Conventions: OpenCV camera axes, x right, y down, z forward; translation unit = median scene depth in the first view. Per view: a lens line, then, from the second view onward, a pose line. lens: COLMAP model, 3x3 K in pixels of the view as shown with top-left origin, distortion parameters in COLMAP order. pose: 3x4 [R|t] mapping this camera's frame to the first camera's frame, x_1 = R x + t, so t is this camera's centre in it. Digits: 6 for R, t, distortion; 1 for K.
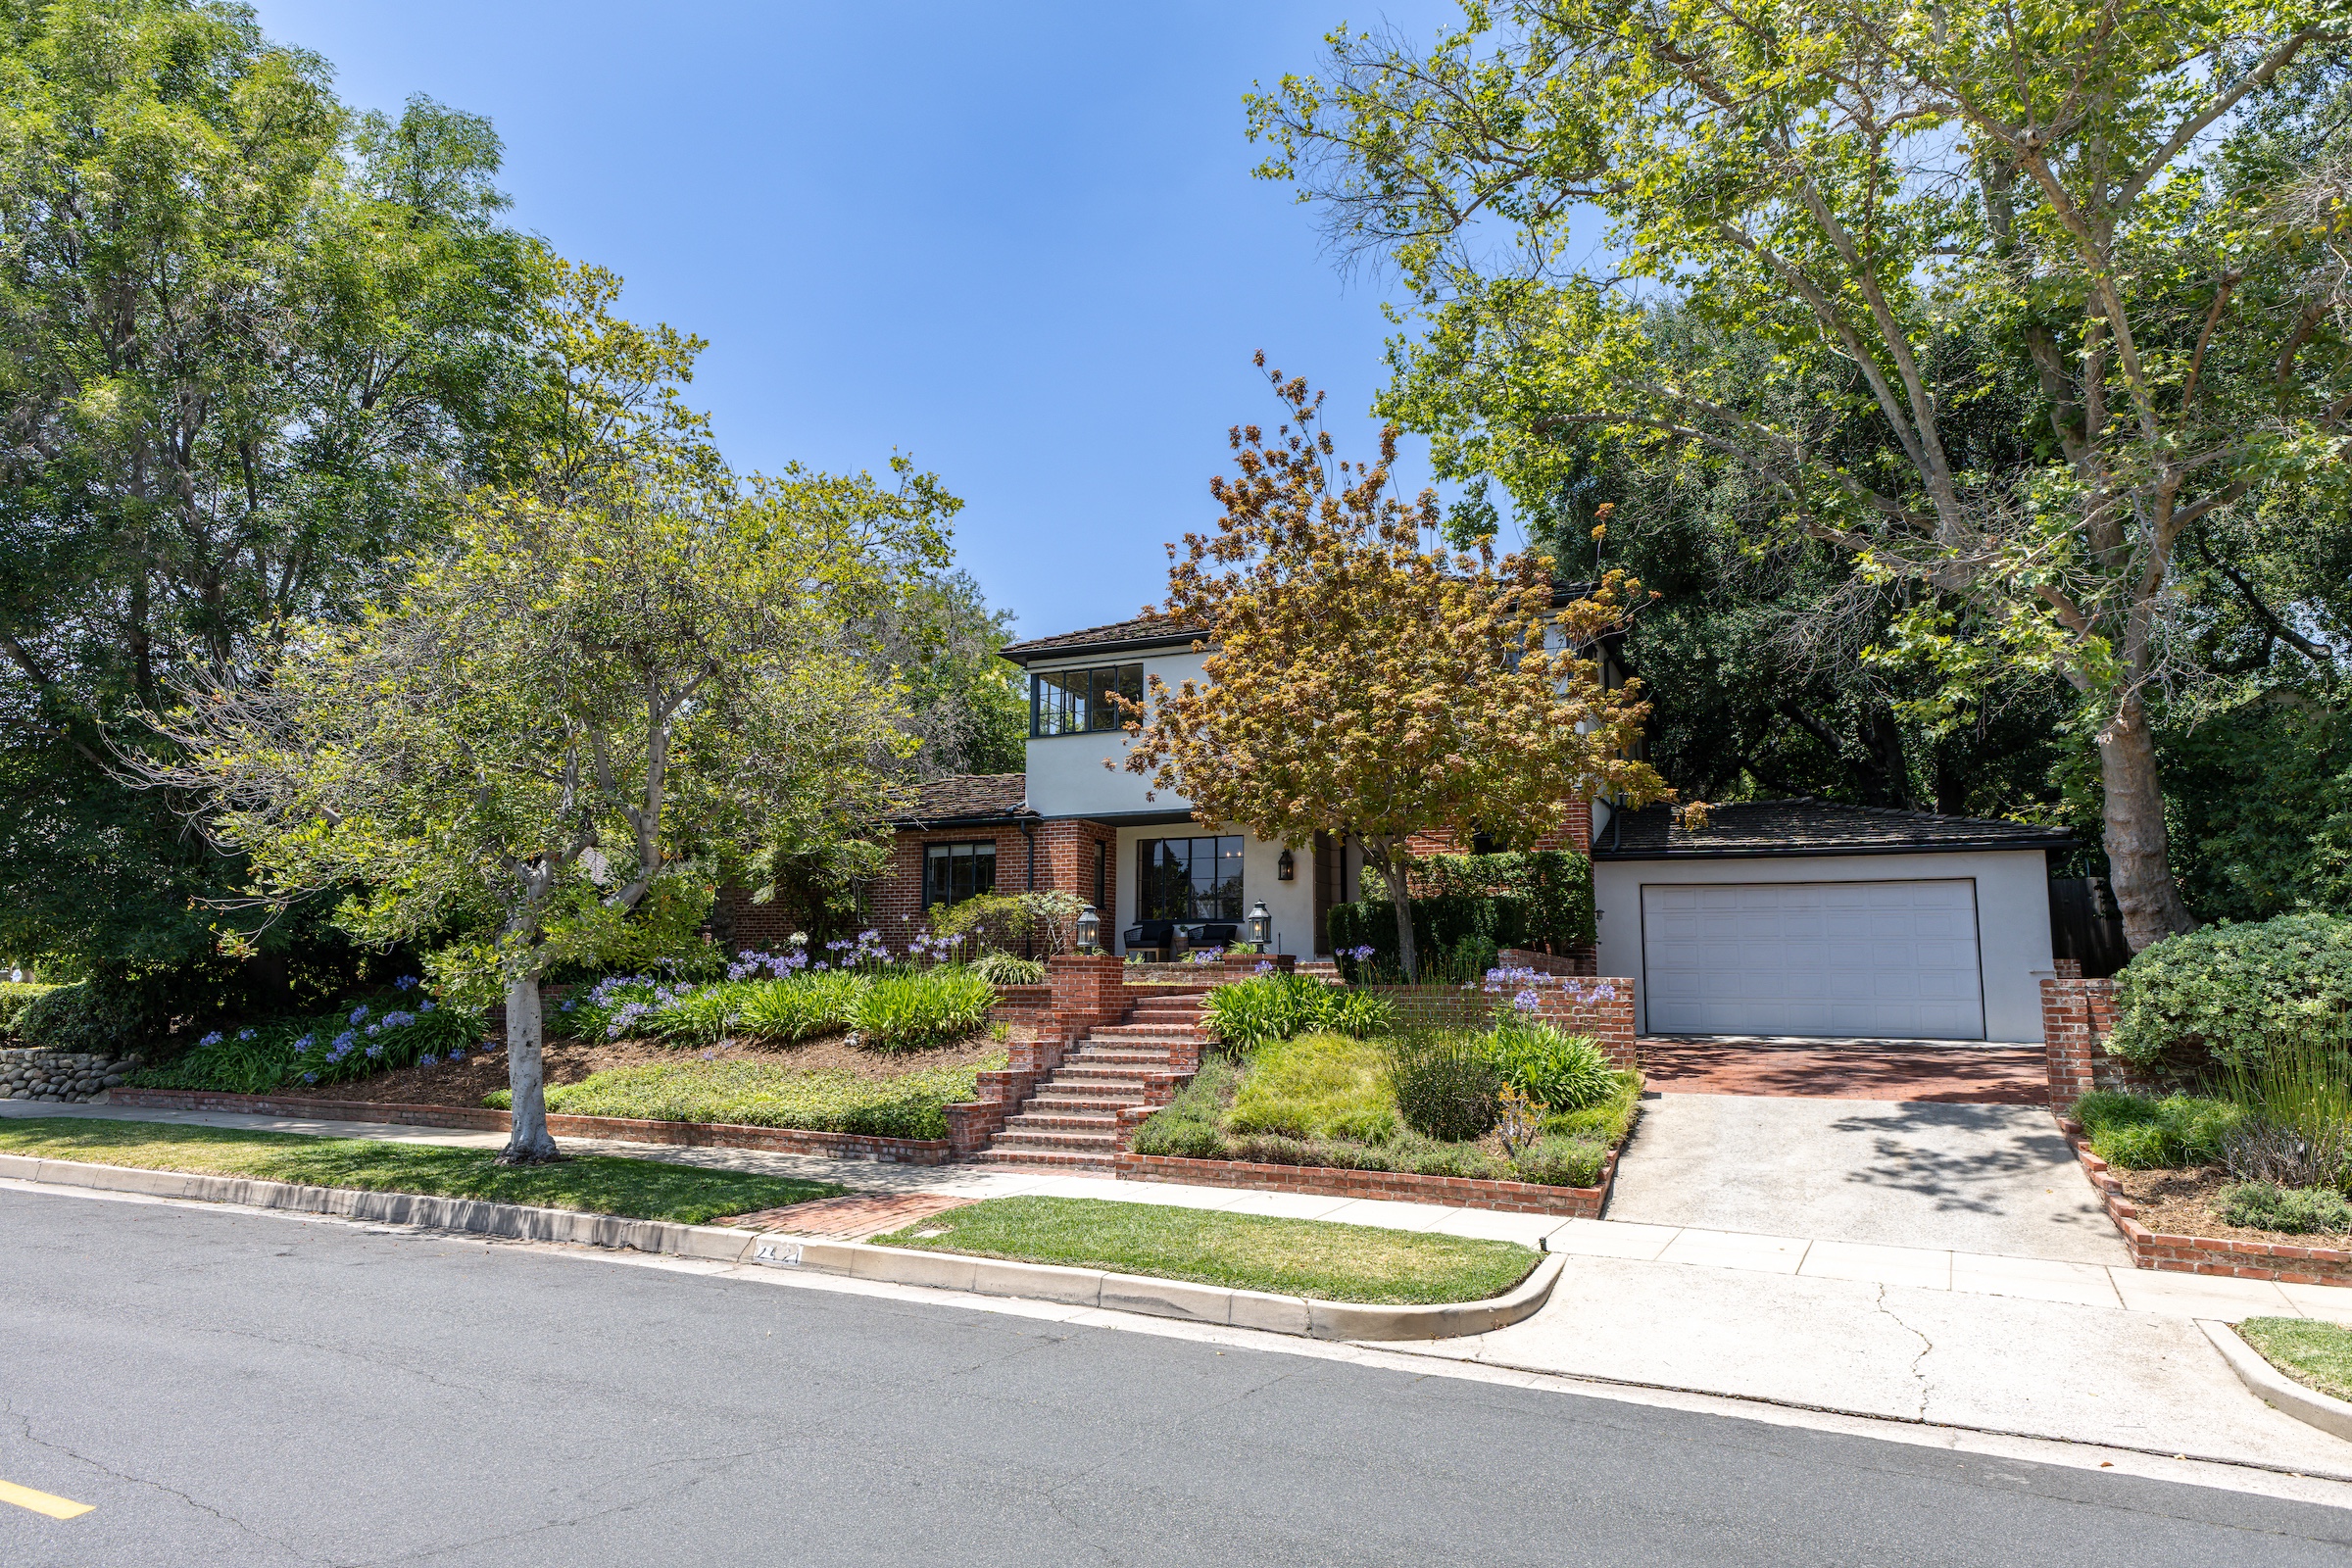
lens RADIAL K [[1472.2, 0, 1176.0], [0, 1472.2, 784.0], [0, 0, 1]] dist [0.004457, 0.000660]
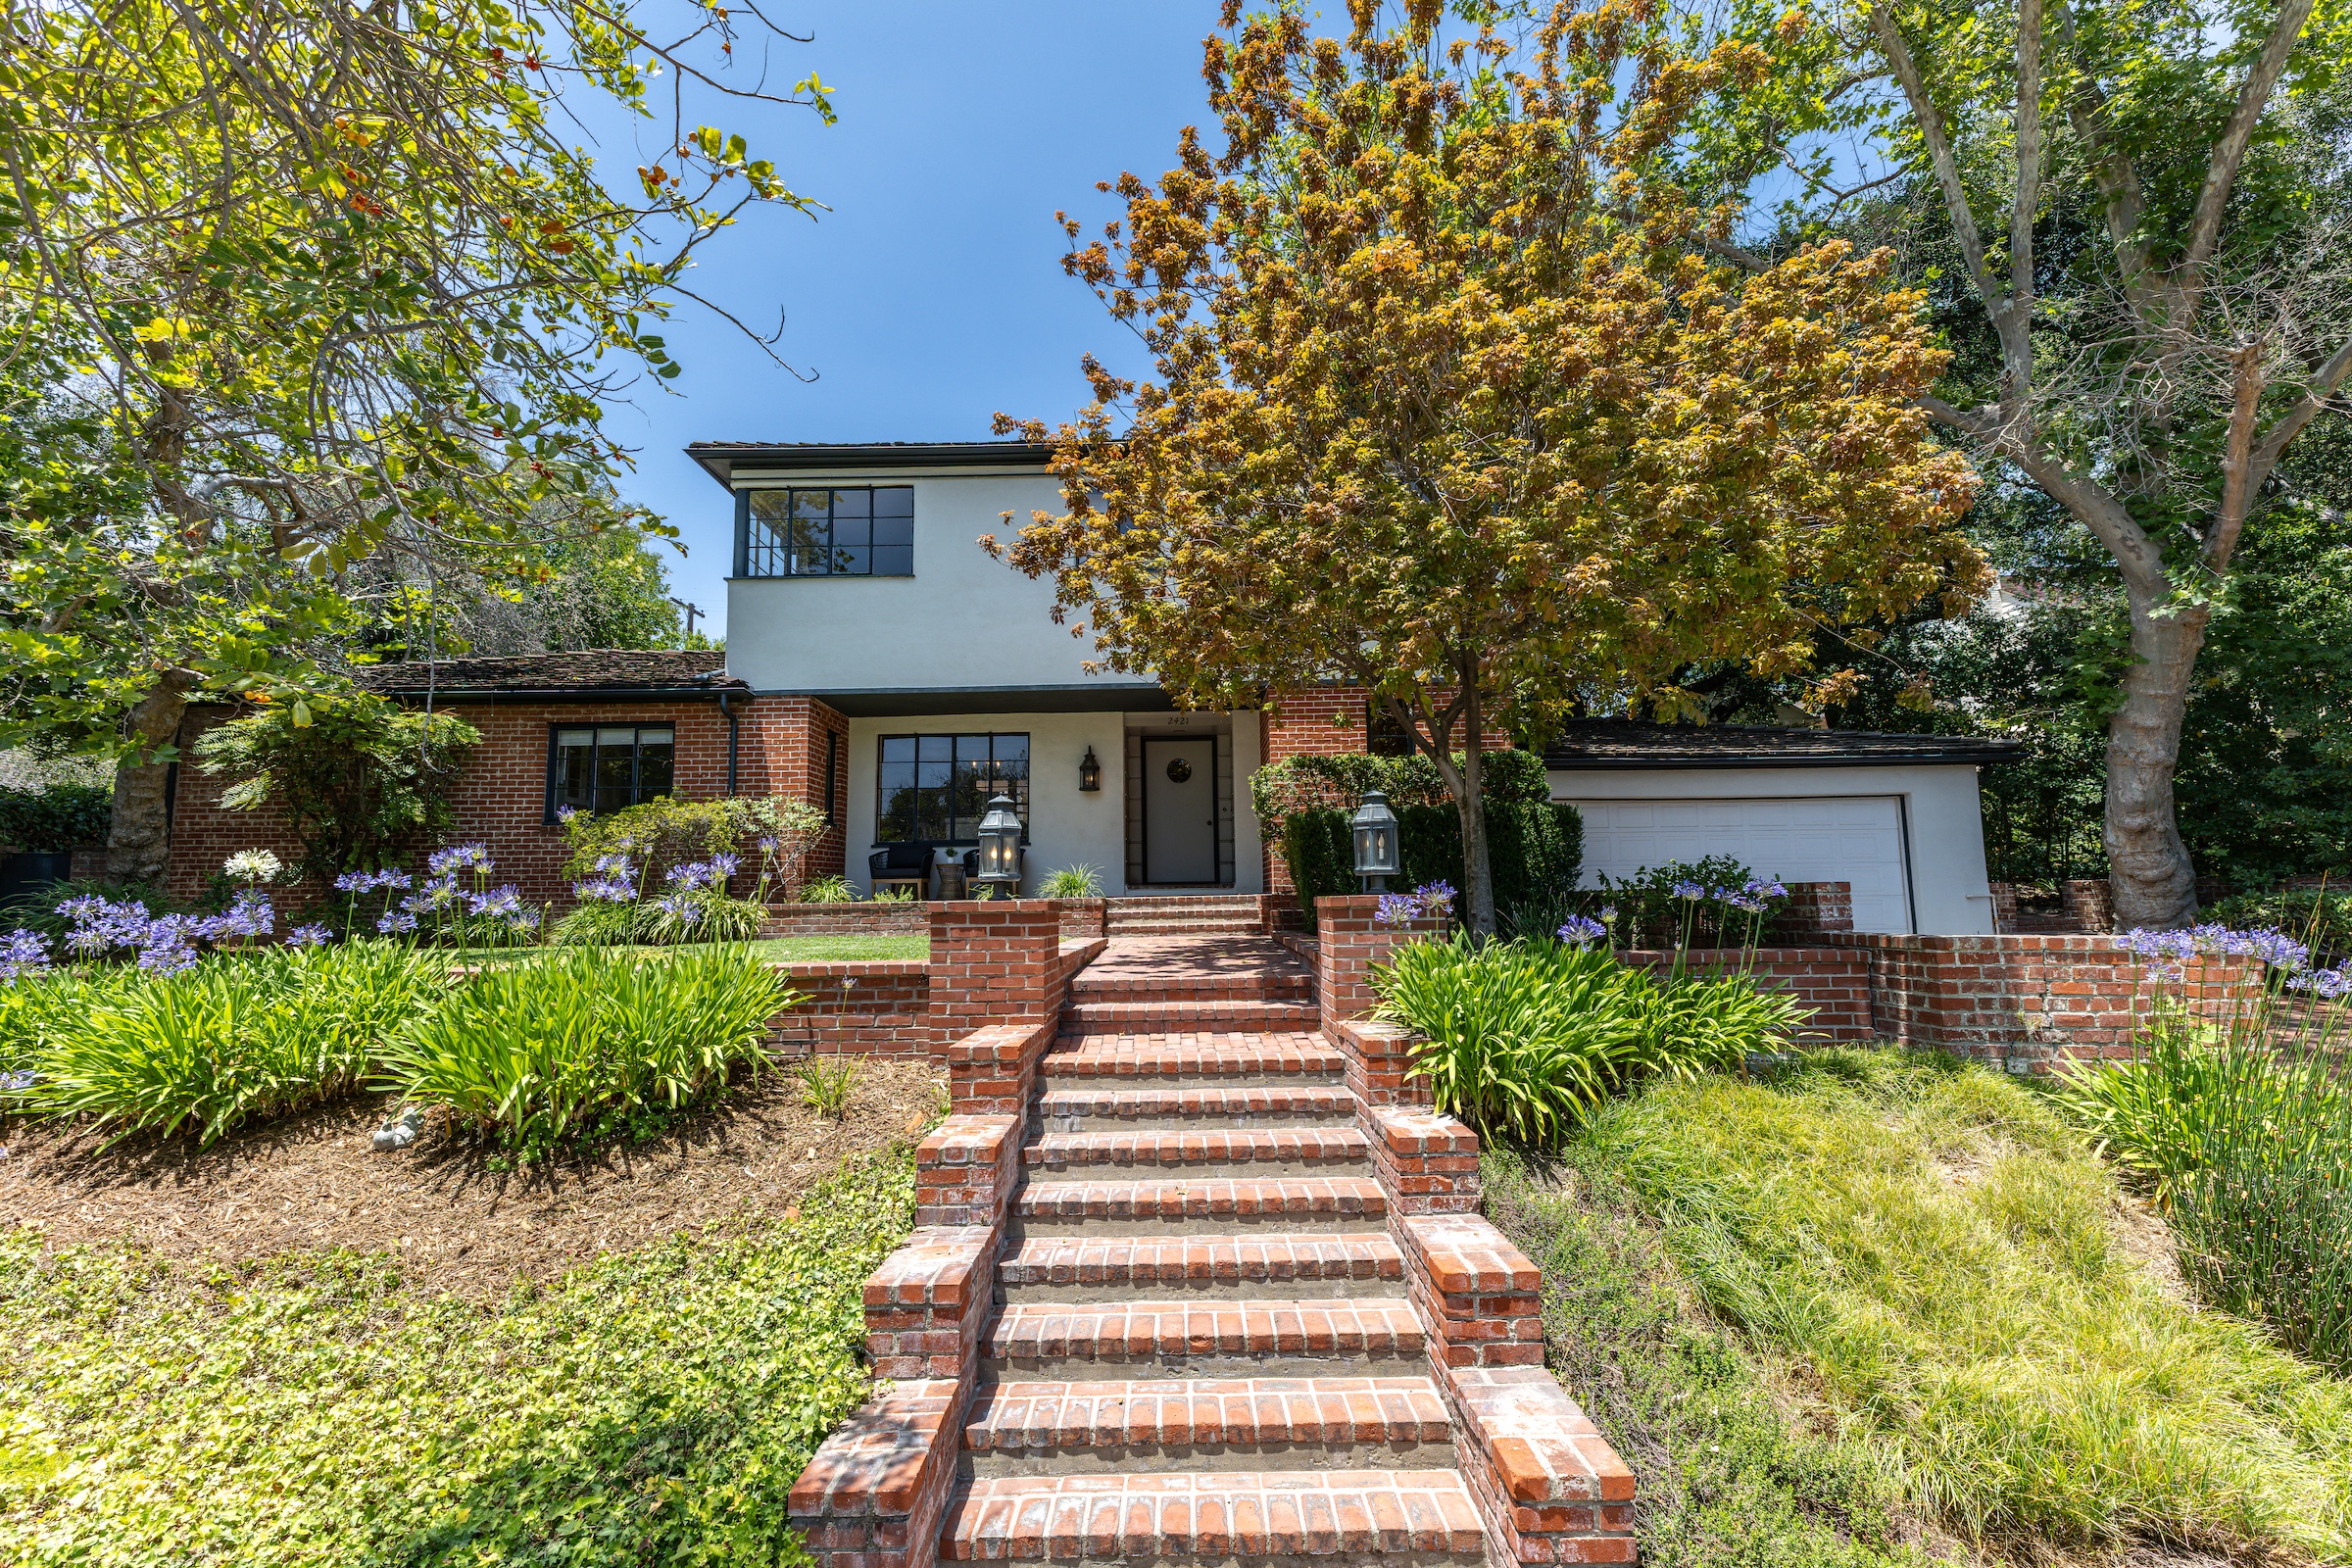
lens RADIAL K [[1030.9, 0, 1176.0], [0, 1030.9, 784.0], [0, 0, 1]] dist [0.002501, 0.000278]
pose [[0.916159, 0.028925, 0.399770, -0.127659], [-0.039267, 0.999072, 0.017703, 0.062812], [-0.398887, -0.031917, 0.916444, 0.595821]]
